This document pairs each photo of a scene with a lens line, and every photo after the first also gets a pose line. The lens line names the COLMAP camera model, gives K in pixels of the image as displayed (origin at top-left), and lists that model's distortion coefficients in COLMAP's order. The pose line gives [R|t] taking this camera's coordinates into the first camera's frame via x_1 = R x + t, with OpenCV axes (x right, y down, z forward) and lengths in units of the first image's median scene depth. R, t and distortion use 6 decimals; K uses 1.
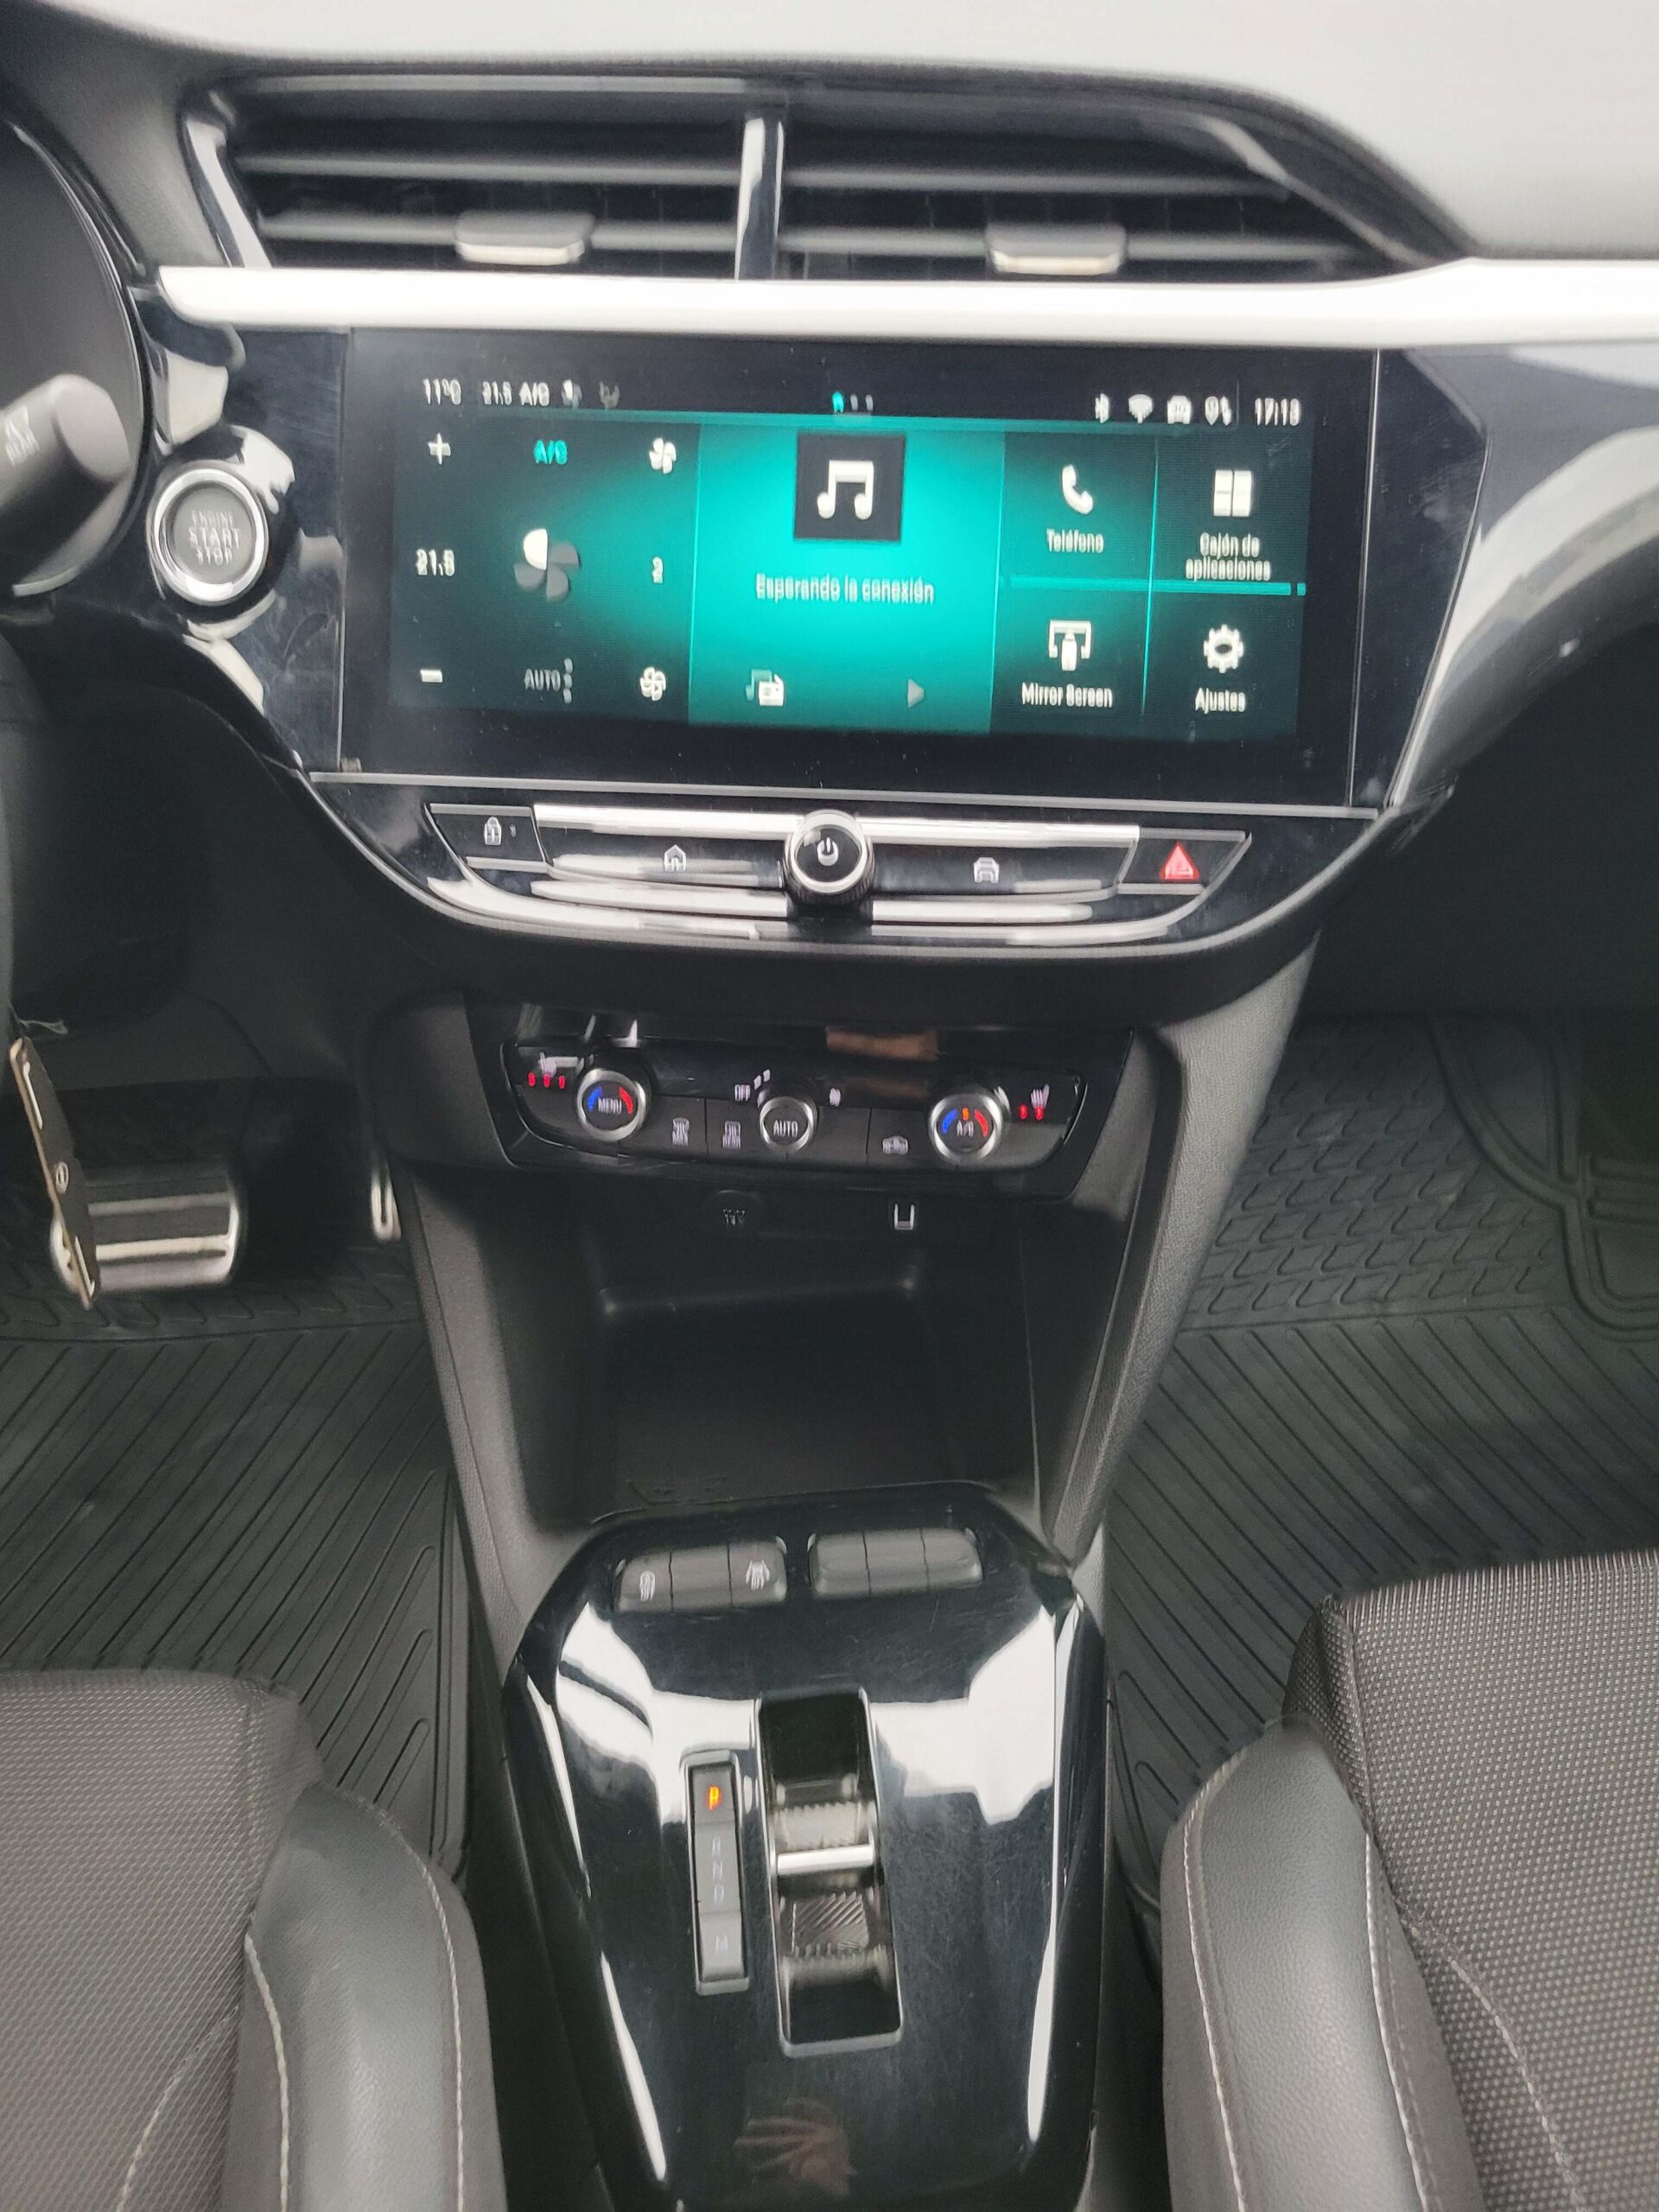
lens RADIAL K [[1690.2, 0, 815.4], [0, 1690.2, 1059.7], [0, 0, 1]] dist [0.030013, -0.010997]
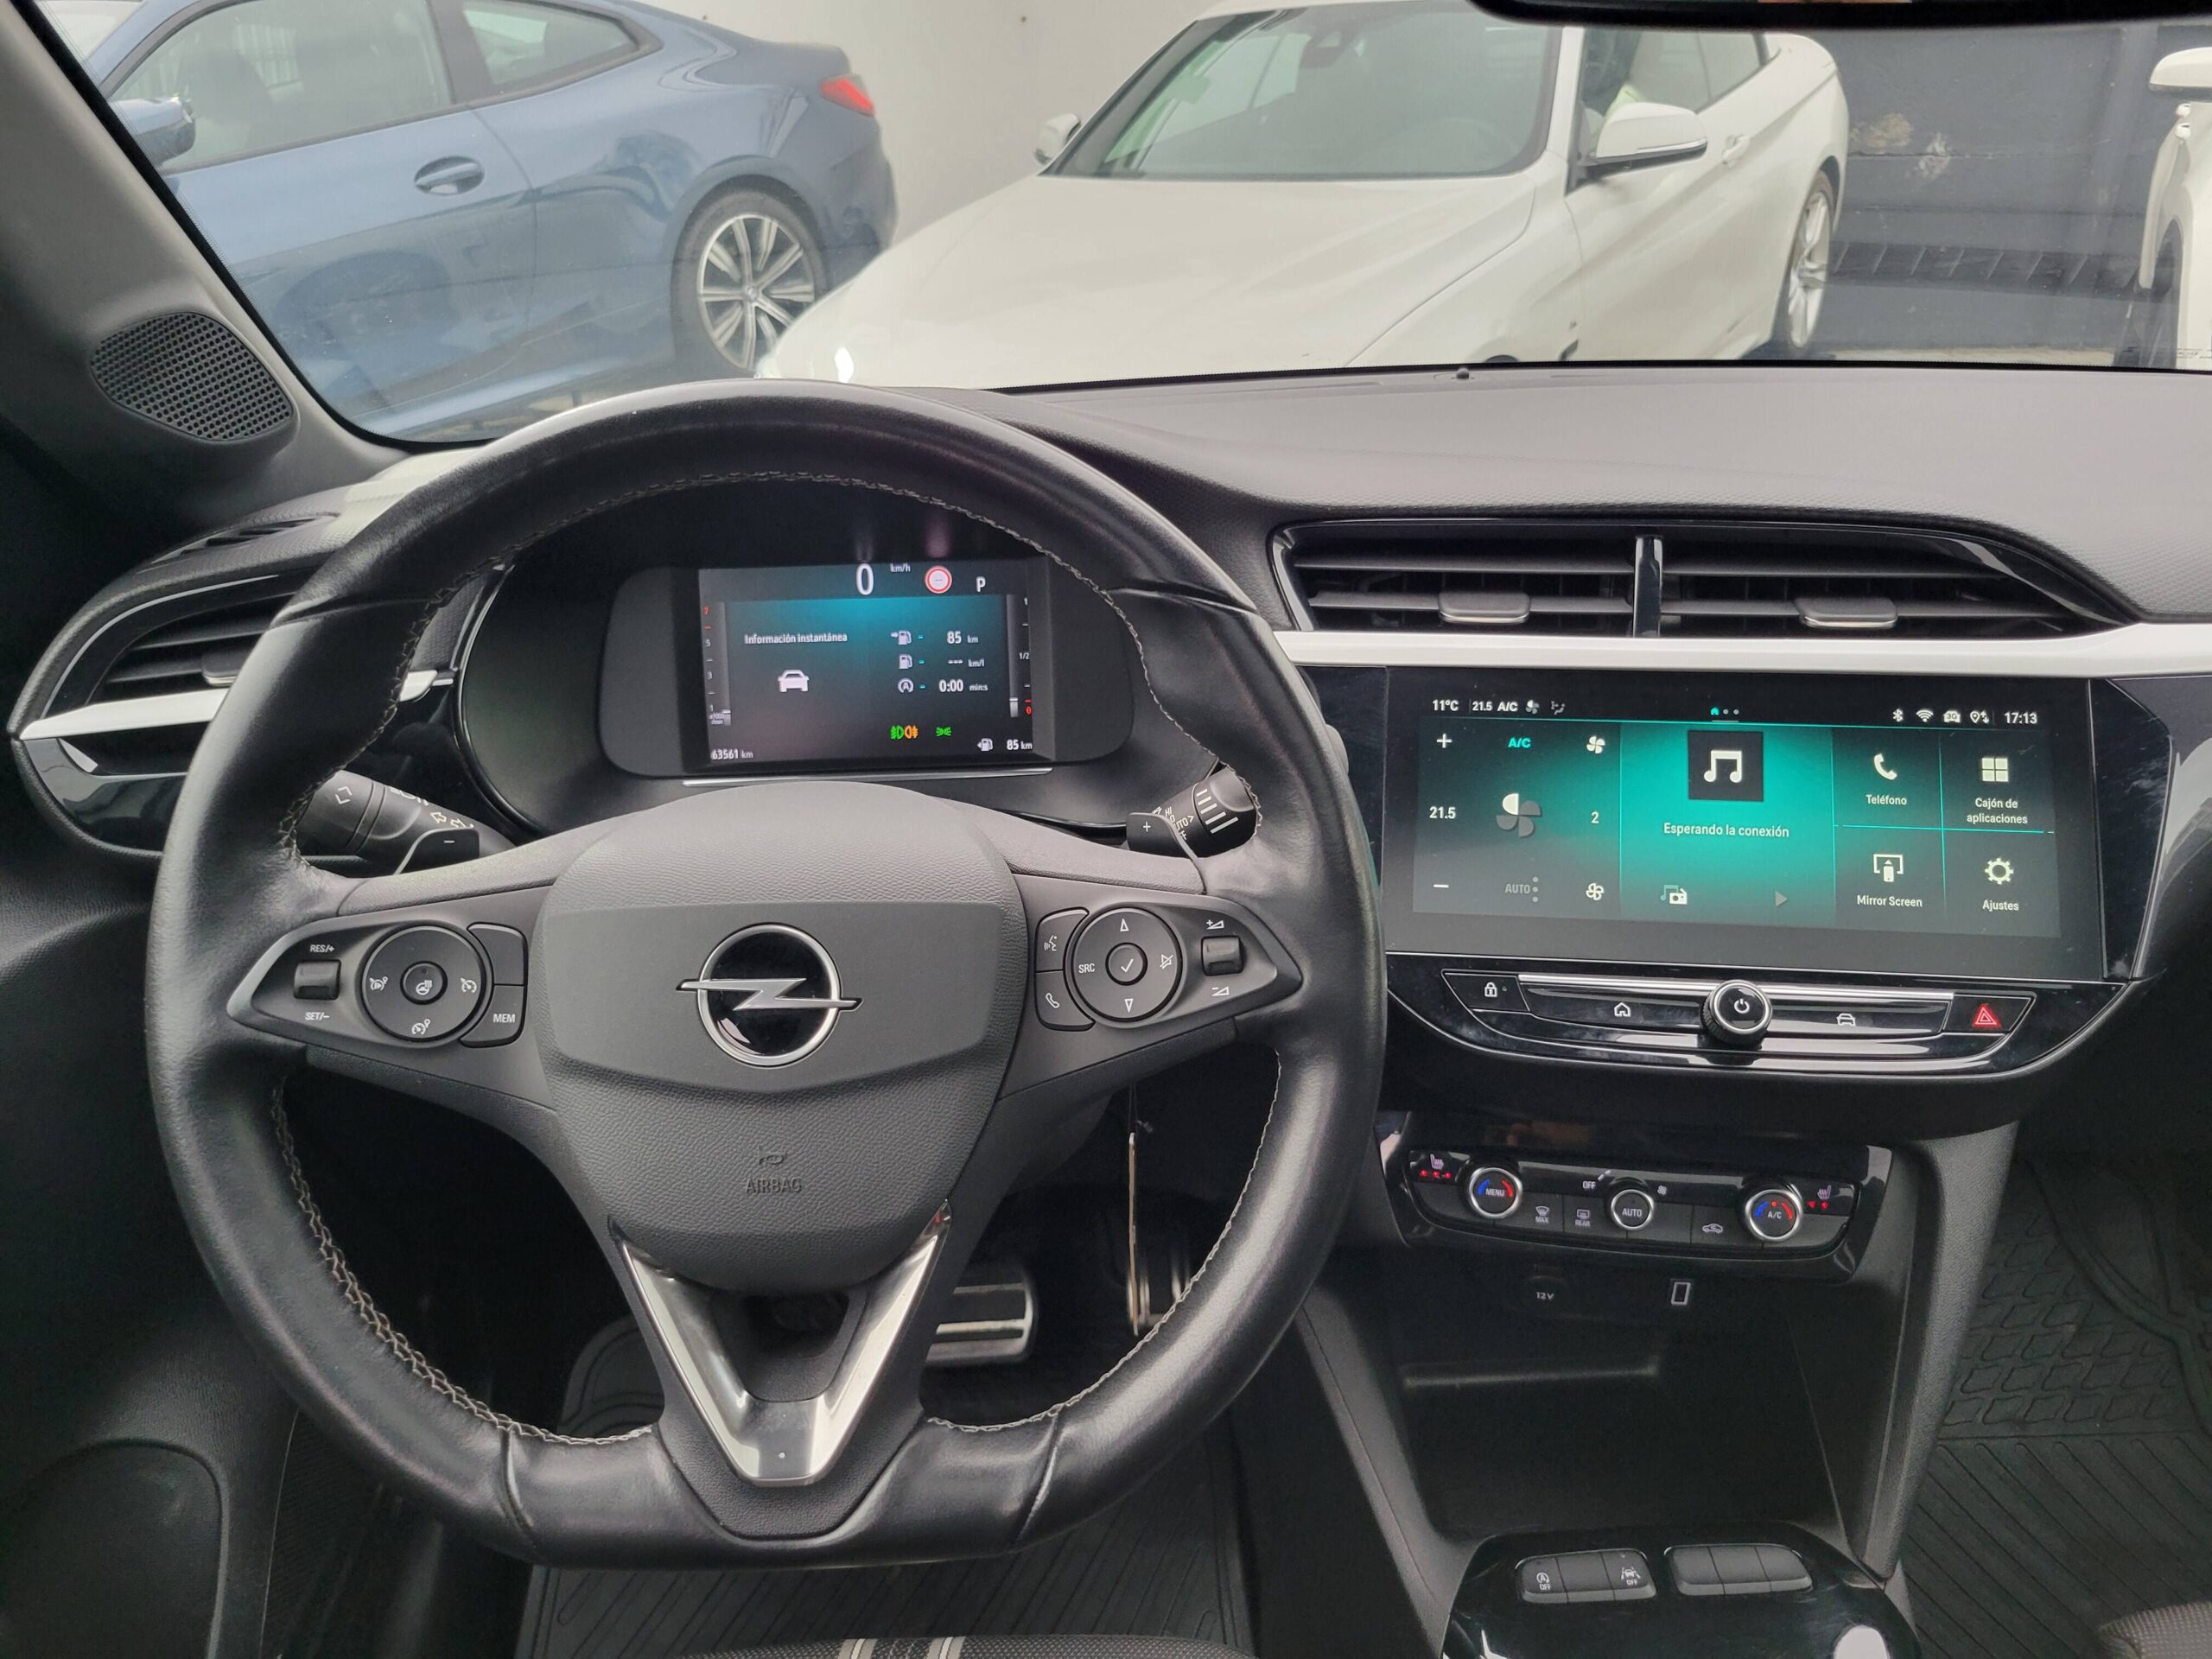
lens RADIAL K [[1690.2, 0, 1093.3], [0, 1690.2, 823.0], [0, 0, 1]] dist [0.030013, -0.010997]
pose [[0.996700, 0.000803, -0.081164, -0.412954], [-0.019331, 0.973527, -0.227754, 0.066518], [0.078833, 0.228571, 0.970330, -0.491851]]
